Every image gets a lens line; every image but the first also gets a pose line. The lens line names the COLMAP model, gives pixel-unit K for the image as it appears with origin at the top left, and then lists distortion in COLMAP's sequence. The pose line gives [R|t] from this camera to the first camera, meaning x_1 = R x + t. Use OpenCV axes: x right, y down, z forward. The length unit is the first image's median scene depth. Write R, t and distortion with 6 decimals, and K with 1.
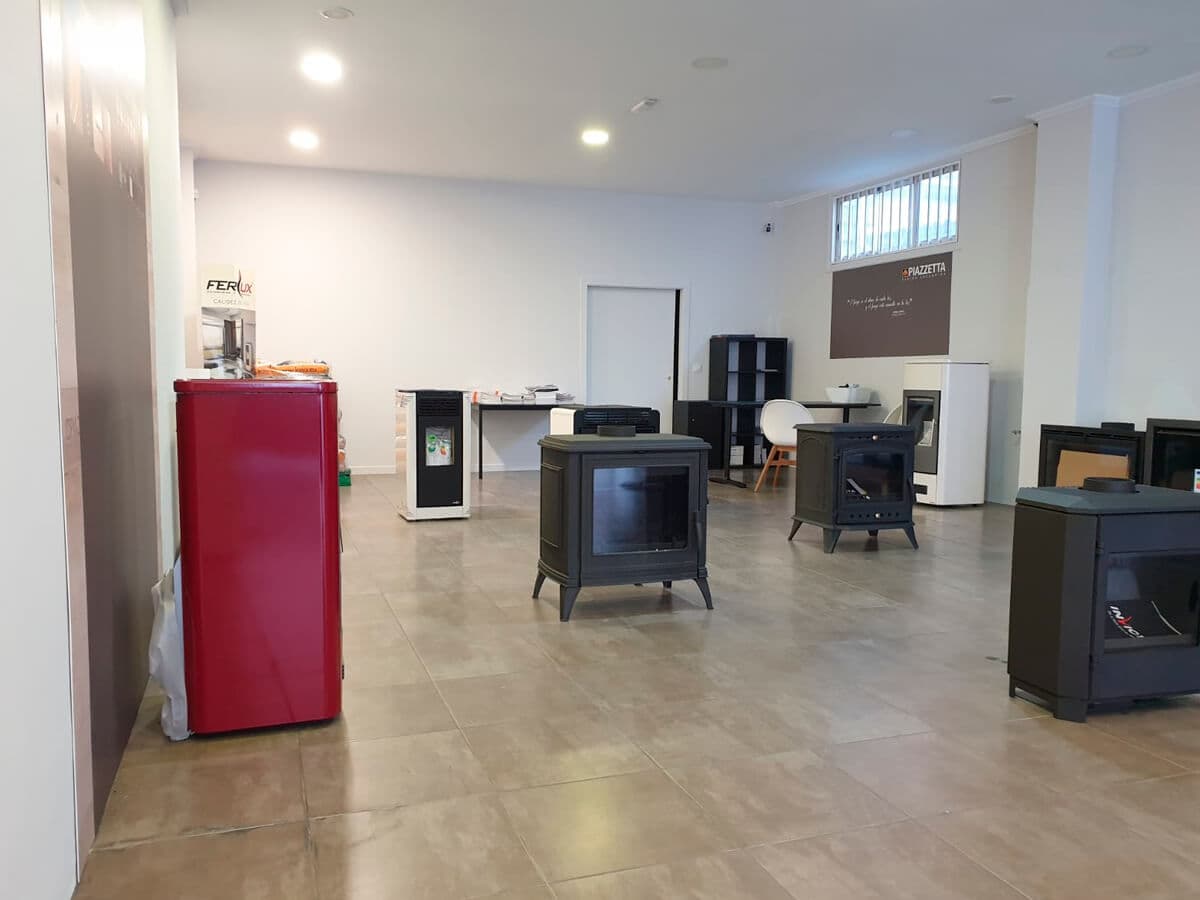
lens RADIAL K [[957.5, 0, 599.3], [0, 957.5, 446.2], [0, 0, 1]] dist [0.002372, -0.003943]
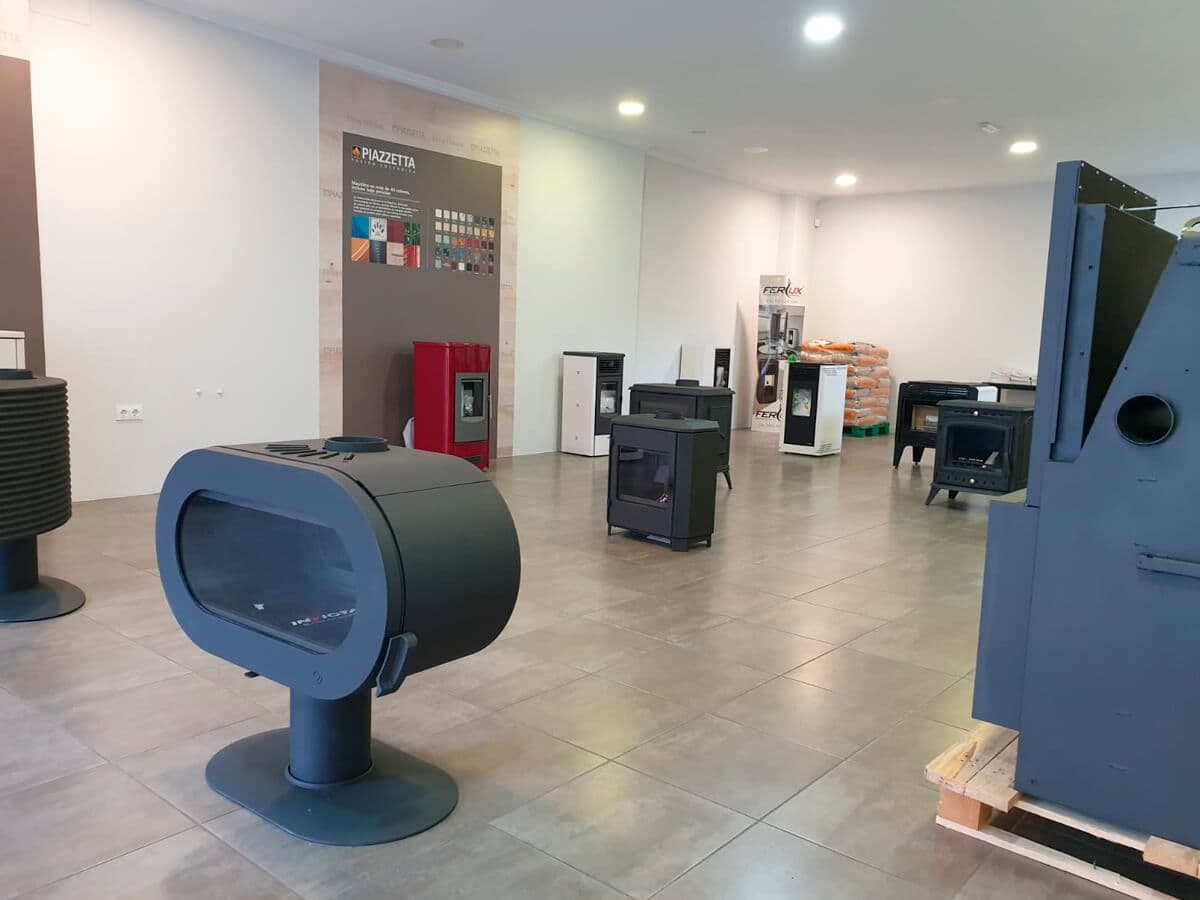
lens RADIAL K [[957.5, 0, 605.1], [0, 957.5, 453.1], [0, 0, 1]] dist [0.002372, -0.003943]
pose [[0.498233, 0.113109, -0.859634, 0.770248], [-0.094830, 0.992615, 0.075644, -0.004260], [0.861842, 0.043830, 0.505280, 0.034600]]
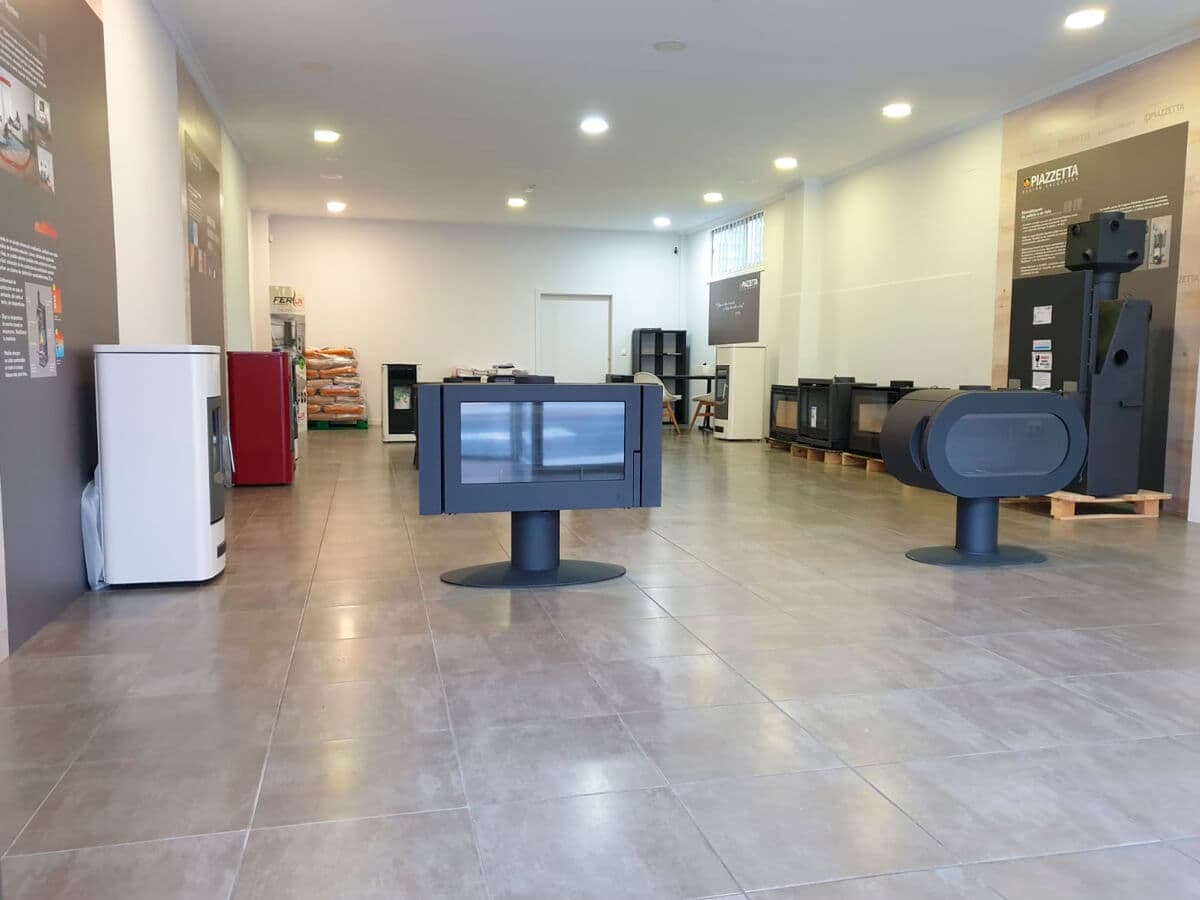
lens RADIAL K [[957.5, 0, 606.5], [0, 957.5, 453.0], [0, 0, 1]] dist [0.002372, -0.003943]
pose [[0.994733, 0.007605, -0.102213, 0.303281], [-0.005916, 0.999841, 0.016816, 0.056399], [0.102325, -0.016123, 0.994620, -0.529193]]
